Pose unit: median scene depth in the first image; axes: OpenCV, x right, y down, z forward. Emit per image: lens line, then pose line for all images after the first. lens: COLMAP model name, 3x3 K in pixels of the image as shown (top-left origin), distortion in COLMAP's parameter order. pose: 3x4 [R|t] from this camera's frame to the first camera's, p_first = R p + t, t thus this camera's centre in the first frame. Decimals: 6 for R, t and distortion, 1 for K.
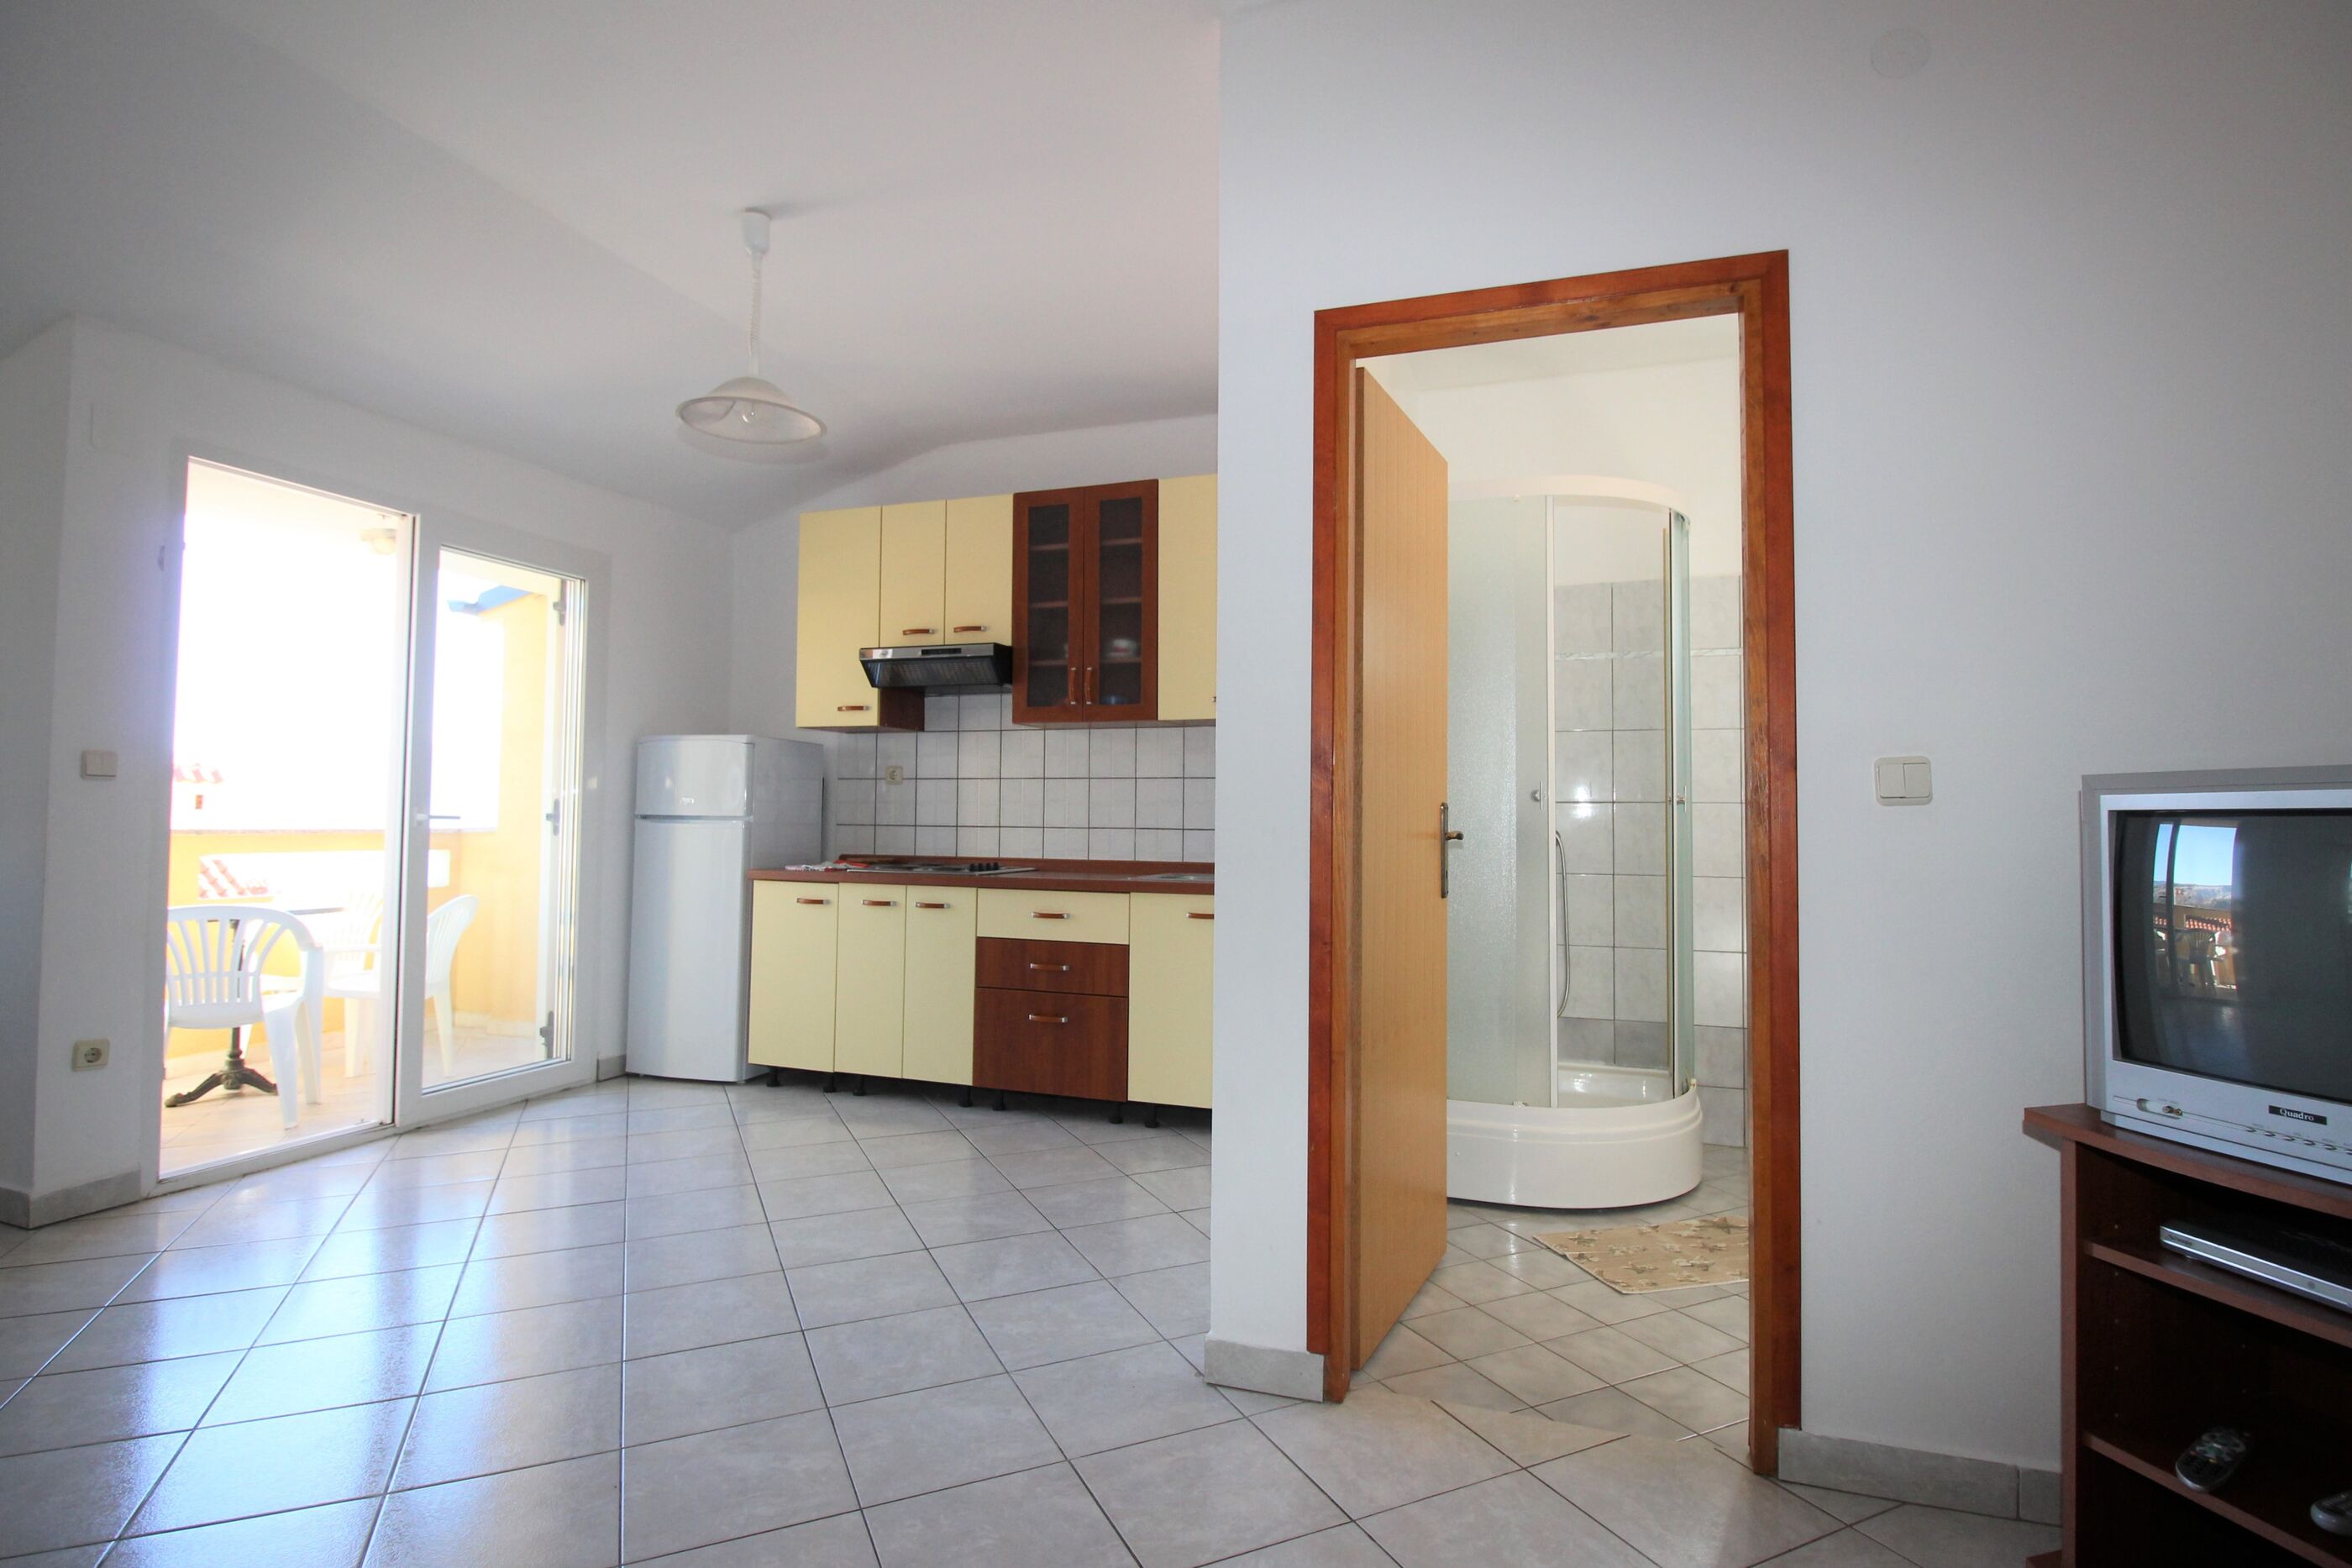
lens RADIAL K [[1133.9, 0, 1176.0], [0, 1133.9, 784.0], [0, 0, 1]] dist [-0.001035, -0.016796]
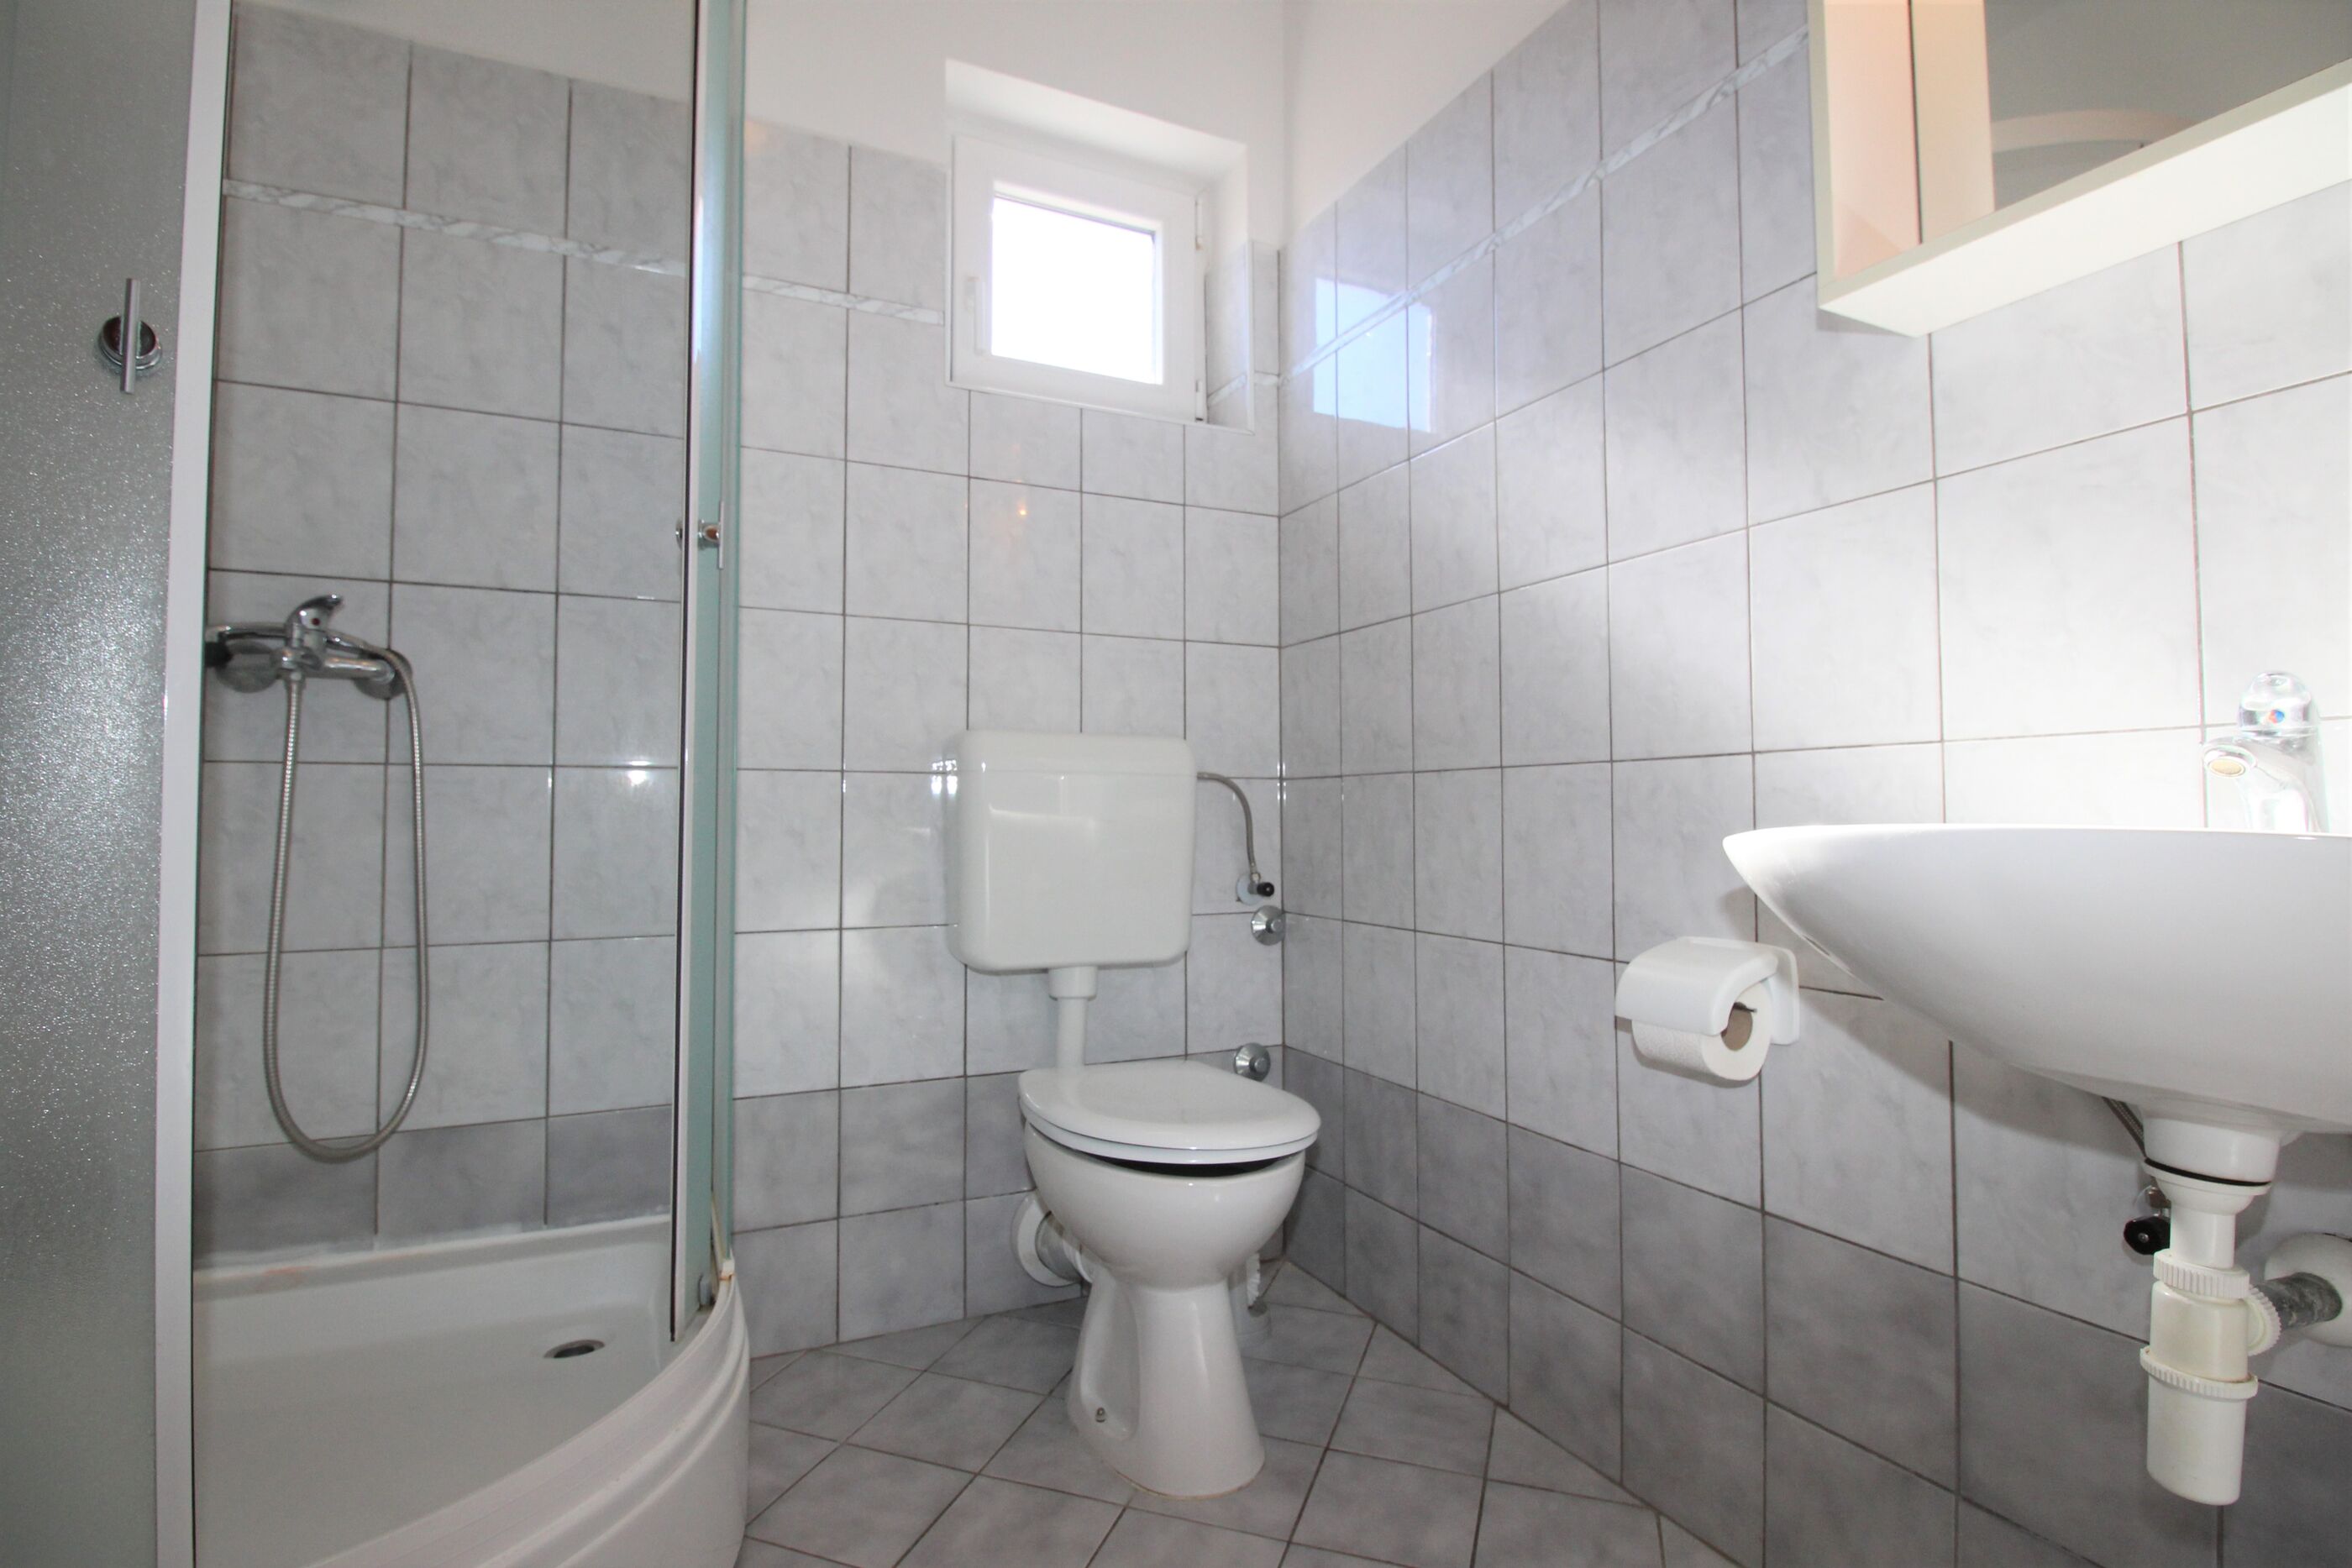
lens RADIAL K [[1133.9, 0, 1176.0], [0, 1133.9, 784.0], [0, 0, 1]] dist [-0.001035, -0.016796]
pose [[0.704265, 0.016435, 0.709747, 0.257370], [-0.019617, 0.999801, -0.003686, 0.084859], [-0.709666, -0.011327, 0.704447, 0.555983]]
